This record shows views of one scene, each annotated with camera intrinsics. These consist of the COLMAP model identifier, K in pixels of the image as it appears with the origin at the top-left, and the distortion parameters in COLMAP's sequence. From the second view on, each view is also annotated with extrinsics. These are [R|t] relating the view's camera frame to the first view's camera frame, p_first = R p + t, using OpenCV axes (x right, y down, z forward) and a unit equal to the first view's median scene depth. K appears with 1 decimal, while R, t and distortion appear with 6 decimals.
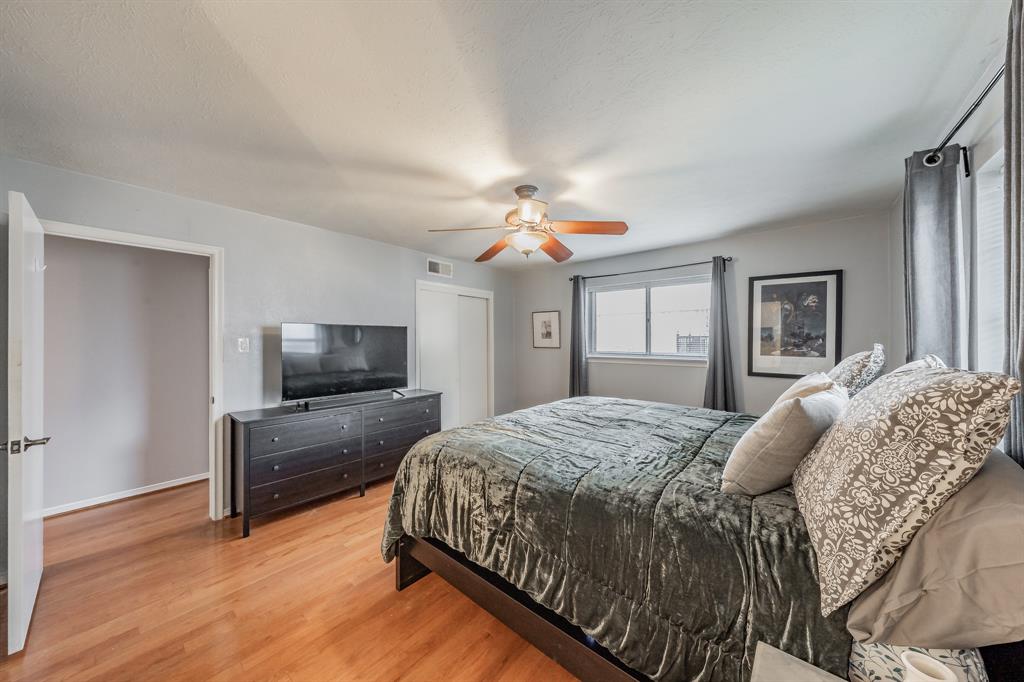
lens RADIAL K [[356.2, 0, 524.4], [0, 356.2, 341.2], [0, 0, 1]] dist [-0.000156, -0.000049]
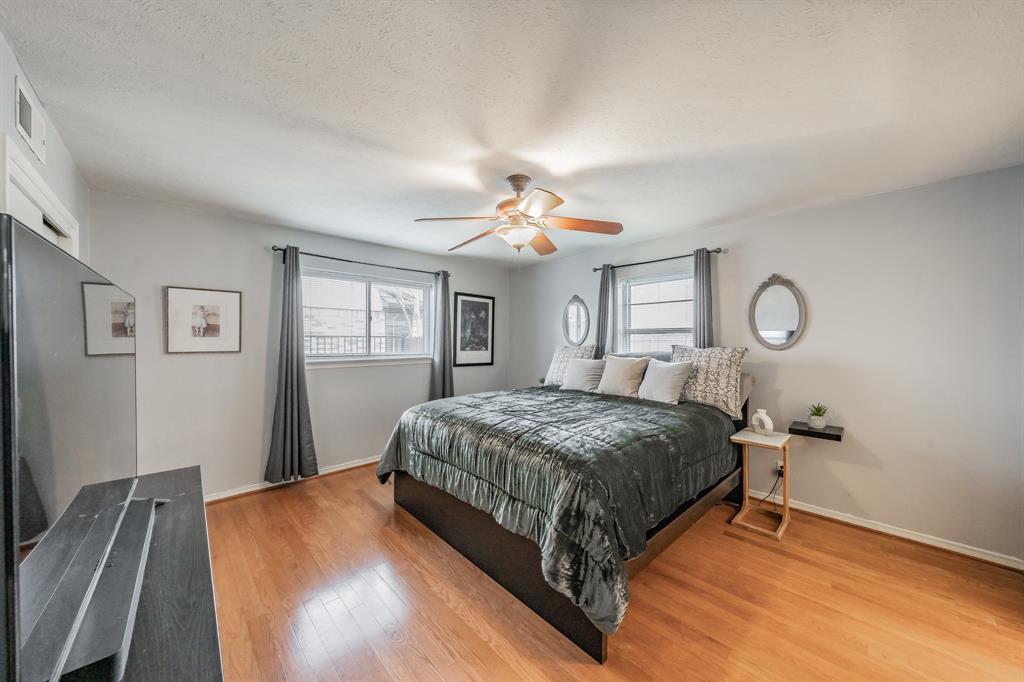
lens RADIAL K [[356.2, 0, 524.4], [0, 356.2, 341.2], [0, 0, 1]] dist [-0.000156, -0.000049]
pose [[0.106724, -0.000297, 0.994289, -0.654935], [0.003481, 0.999994, -0.000075, 0.002810], [-0.994283, 0.003469, 0.106724, 0.619720]]
